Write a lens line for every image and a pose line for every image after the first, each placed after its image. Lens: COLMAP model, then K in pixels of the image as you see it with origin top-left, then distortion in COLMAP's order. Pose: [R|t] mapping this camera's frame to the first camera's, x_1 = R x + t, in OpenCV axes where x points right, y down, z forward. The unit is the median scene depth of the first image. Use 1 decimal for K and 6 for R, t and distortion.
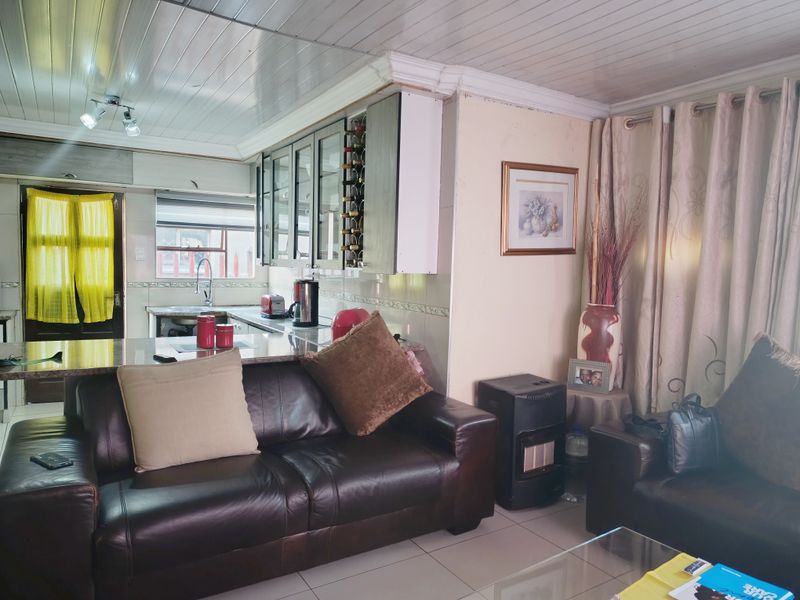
lens RADIAL K [[549.8, 0, 397.0], [0, 549.8, 298.0], [0, 0, 1]] dist [0.007712, -0.010734]
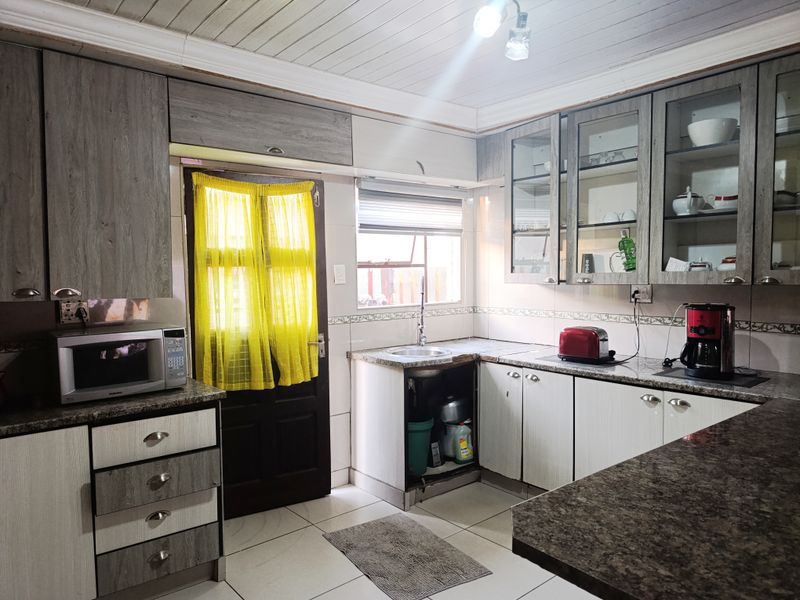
lens RADIAL K [[549.8, 0, 403.1], [0, 549.8, 306.8], [0, 0, 1]] dist [0.007712, -0.010734]
pose [[0.988321, -0.048508, 0.144462, -0.514651], [0.048666, 0.998812, 0.002441, -0.040659], [-0.144409, 0.004618, 0.989507, 0.351696]]
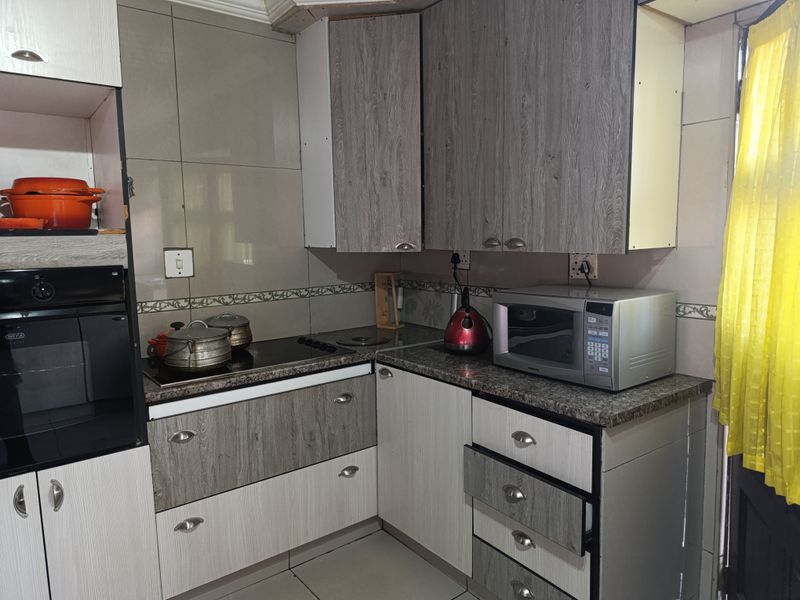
lens RADIAL K [[549.8, 0, 400.3], [0, 549.8, 298.7], [0, 0, 1]] dist [0.007712, -0.010734]
pose [[0.093567, 0.084524, -0.992019, -0.303506], [-0.032038, 0.996129, 0.081853, -0.056479], [0.995097, 0.024124, 0.095913, 0.772453]]
